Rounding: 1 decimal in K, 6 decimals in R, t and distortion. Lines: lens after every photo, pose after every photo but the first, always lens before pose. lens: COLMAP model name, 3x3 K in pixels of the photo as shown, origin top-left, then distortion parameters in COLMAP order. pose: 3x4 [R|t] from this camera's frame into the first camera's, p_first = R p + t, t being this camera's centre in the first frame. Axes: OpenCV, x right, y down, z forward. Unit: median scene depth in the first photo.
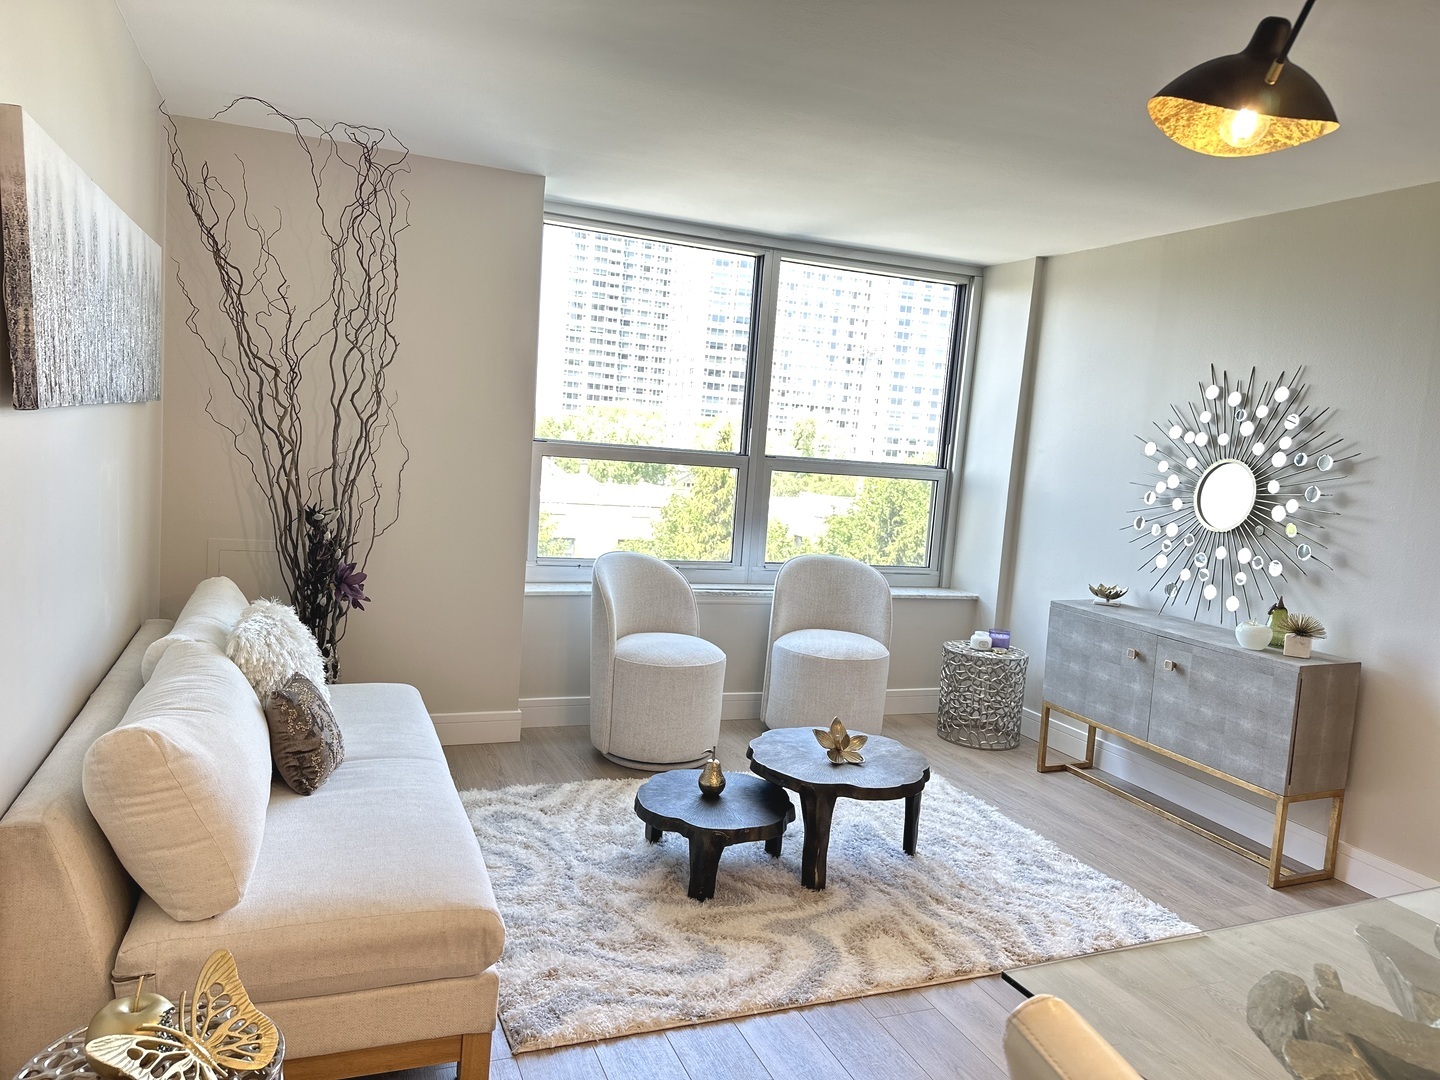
lens RADIAL K [[1003.4, 0, 720.0], [0, 1003.4, 540.0], [0, 0, 1]] dist [0.079051, -0.100187]
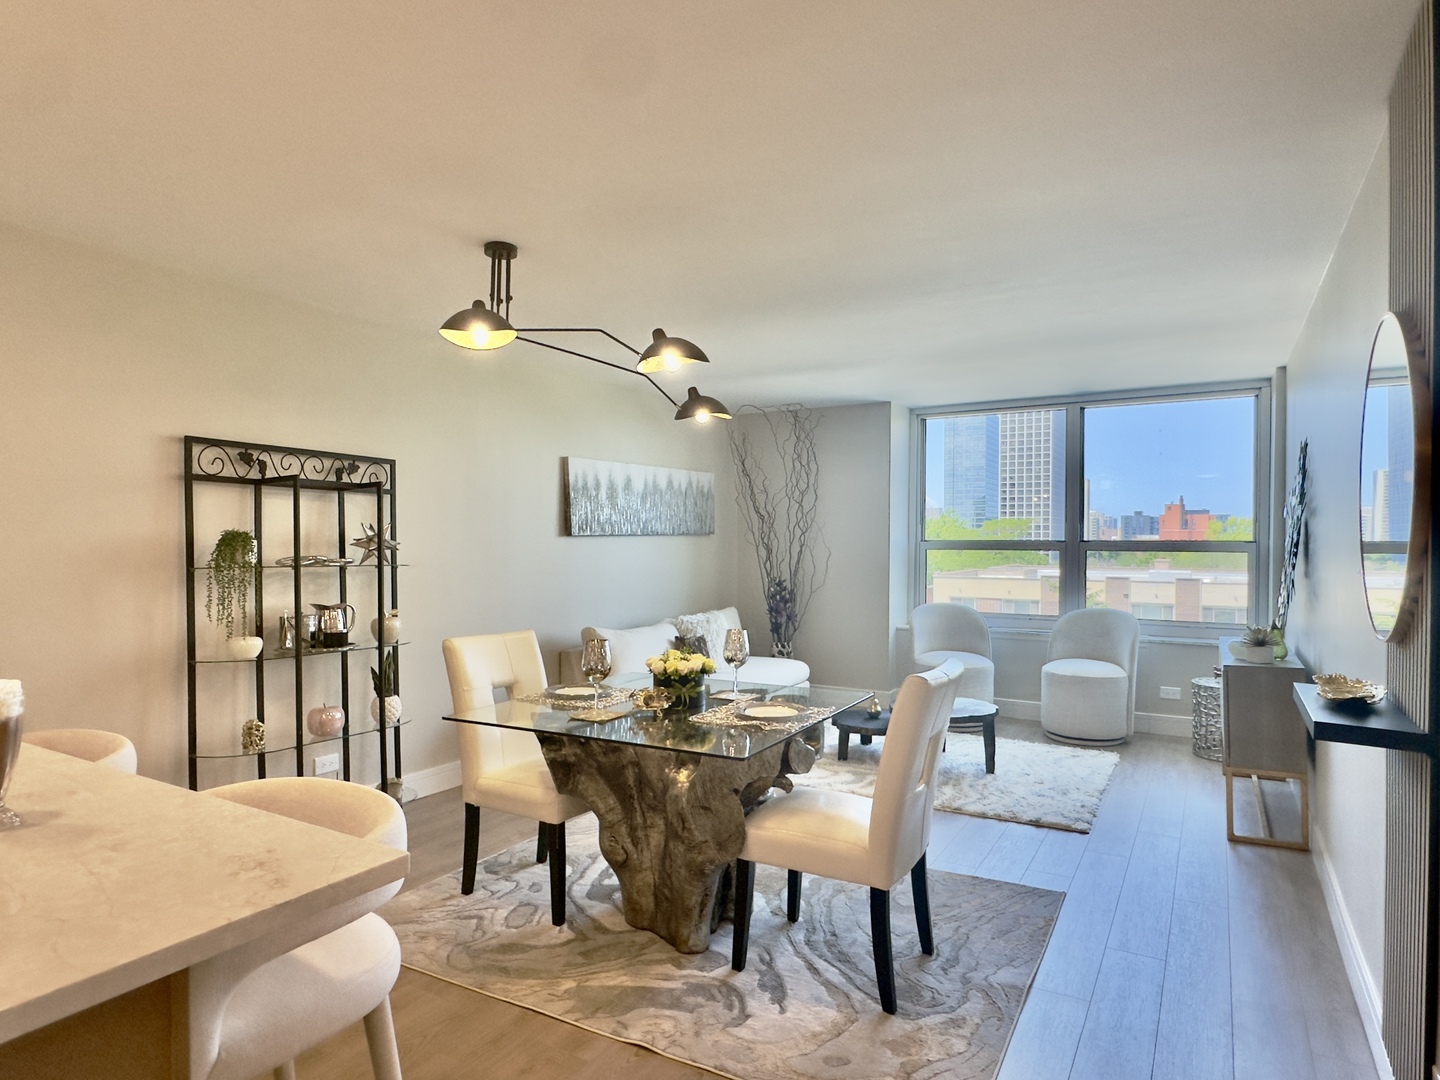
lens RADIAL K [[845.0, 0, 720.0], [0, 845.0, 540.0], [0, 0, 1]] dist [0.003434, 0.000491]
pose [[0.615962, -0.072392, -0.784443, 0.943903], [-0.041808, 0.991362, -0.124316, 0.117610], [0.786666, 0.109370, 0.607614, -0.189425]]
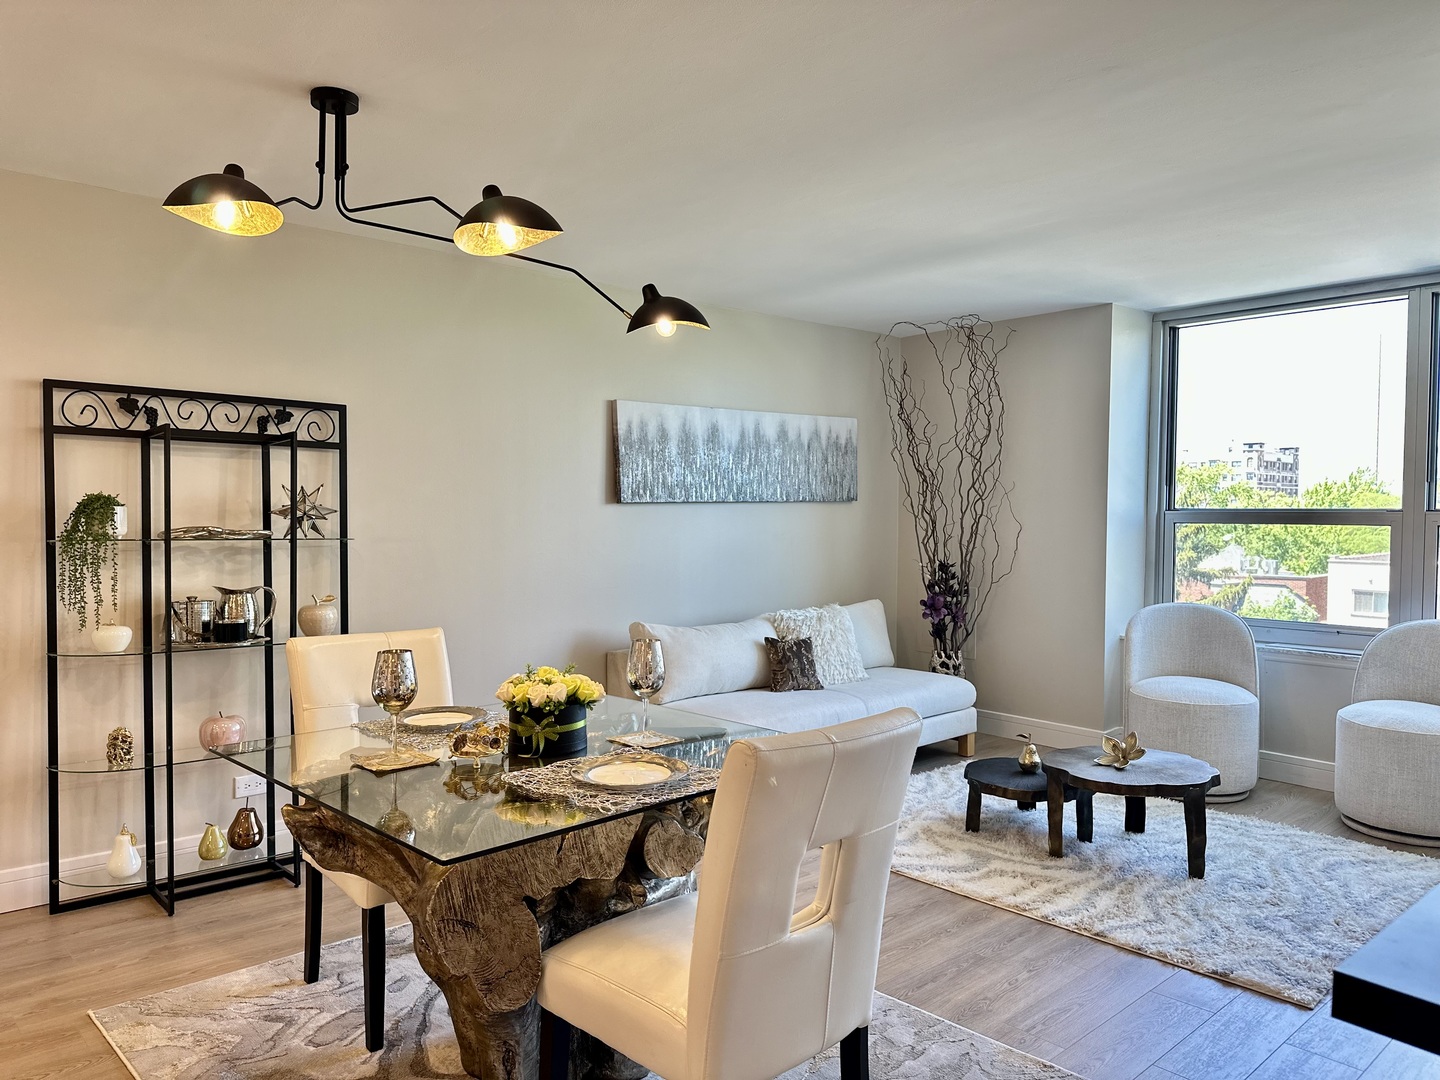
lens RADIAL K [[1003.4, 0, 720.0], [0, 1003.4, 540.0], [0, 0, 1]] dist [0.079051, -0.100187]
pose [[0.351424, -0.046253, -0.935073, 0.928831], [-0.077405, 0.993924, -0.078255, 0.083460], [0.933011, 0.099880, 0.345709, 0.152385]]
